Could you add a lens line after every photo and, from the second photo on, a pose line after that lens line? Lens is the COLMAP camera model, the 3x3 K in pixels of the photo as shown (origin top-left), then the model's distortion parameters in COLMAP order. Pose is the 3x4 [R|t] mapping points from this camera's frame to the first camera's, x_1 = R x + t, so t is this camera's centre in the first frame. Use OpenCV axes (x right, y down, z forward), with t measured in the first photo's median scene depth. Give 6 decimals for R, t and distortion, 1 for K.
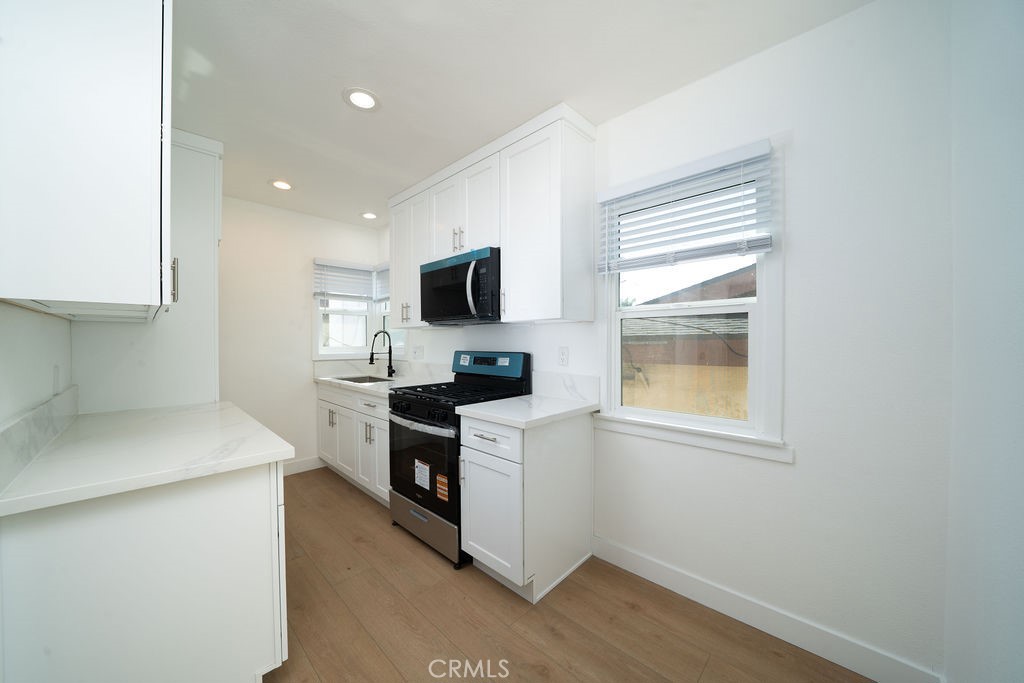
lens RADIAL K [[358.8, 0, 507.6], [0, 358.8, 336.5], [0, 0, 1]] dist [-0.001441, -0.000164]
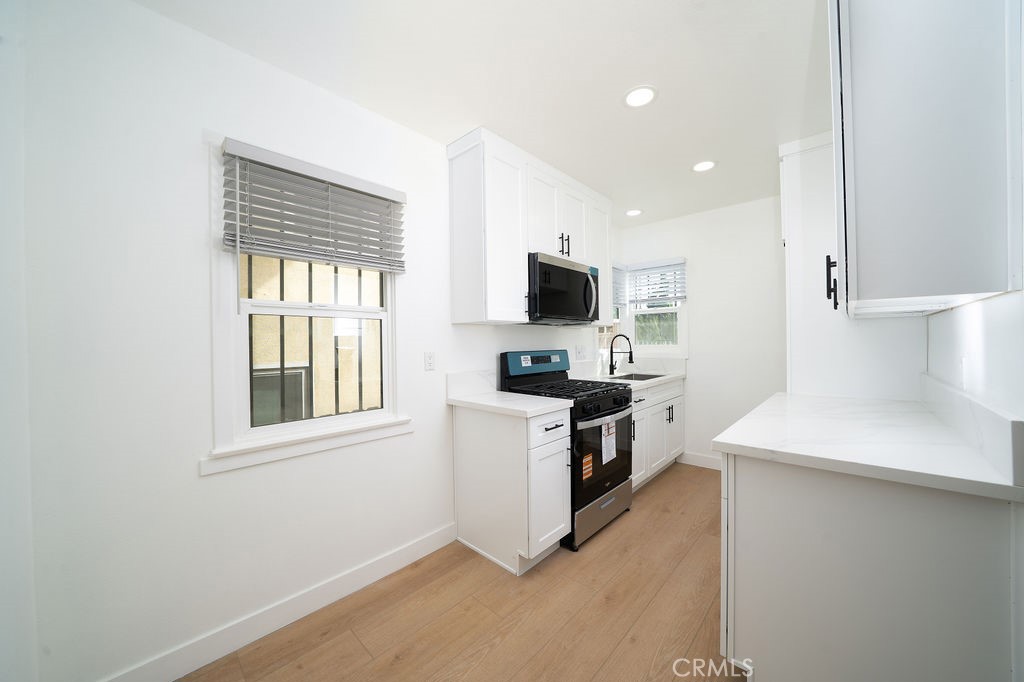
lens RADIAL K [[374.8, 0, 513.4], [0, 374.8, 330.6], [0, 0, 1]] dist [-0.000839, -0.000069]
pose [[-0.018387, 0.009132, 0.999789, -1.230196], [0.008648, 0.999922, -0.008974, -0.008171], [-0.999794, 0.008481, -0.018464, 1.164845]]
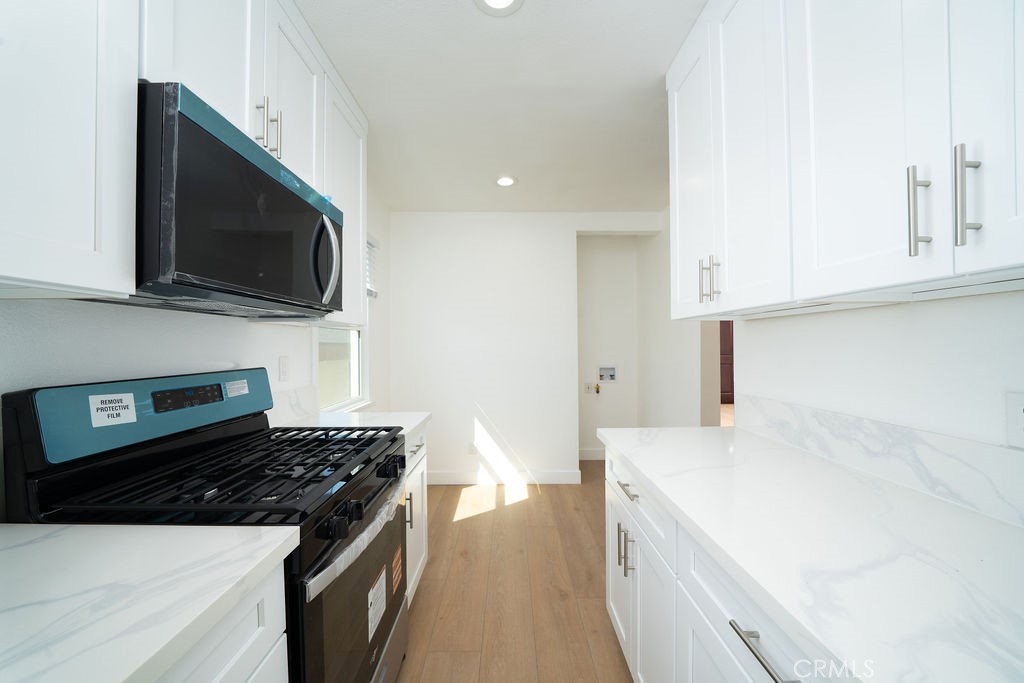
lens RADIAL K [[355.9, 0, 515.8], [0, 355.9, 343.6], [0, 0, 1]] dist [0.000630, -0.000022]
pose [[-0.707629, 0.012258, 0.706478, -0.658154], [0.002031, 0.999881, -0.015315, 0.015331], [-0.706582, -0.009402, -0.707569, 1.085581]]
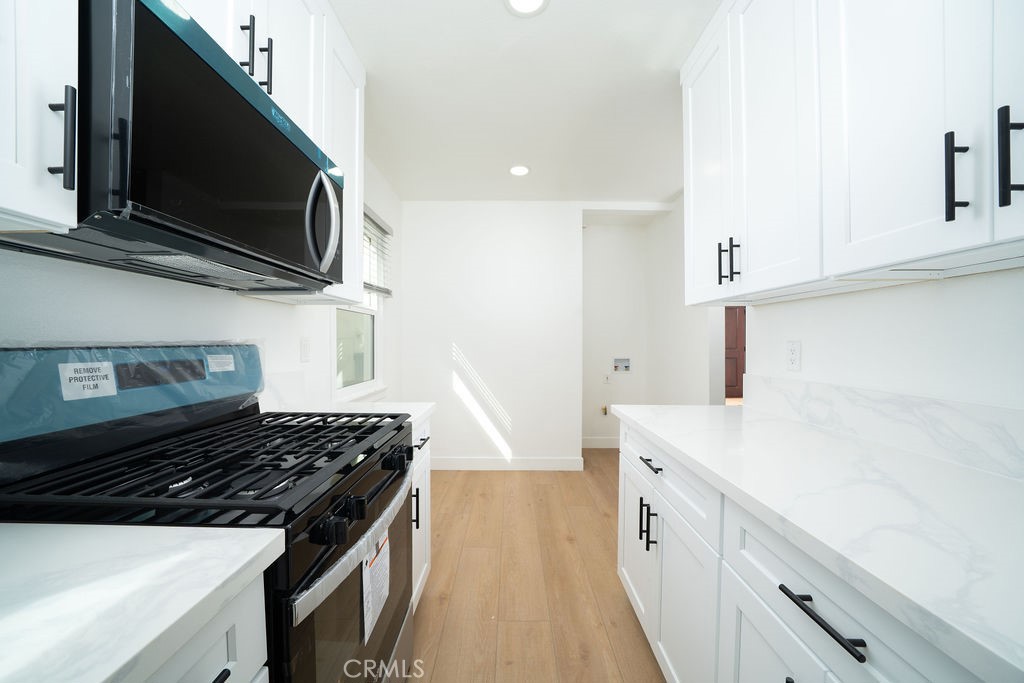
lens RADIAL K [[358.8, 0, 507.6], [0, 358.8, 336.5], [0, 0, 1]] dist [-0.001441, -0.000164]
pose [[-0.685910, 0.019204, 0.727433, -0.583958], [0.002324, 0.999704, -0.024200, 0.046076], [-0.727682, -0.014908, -0.685752, 1.054582]]
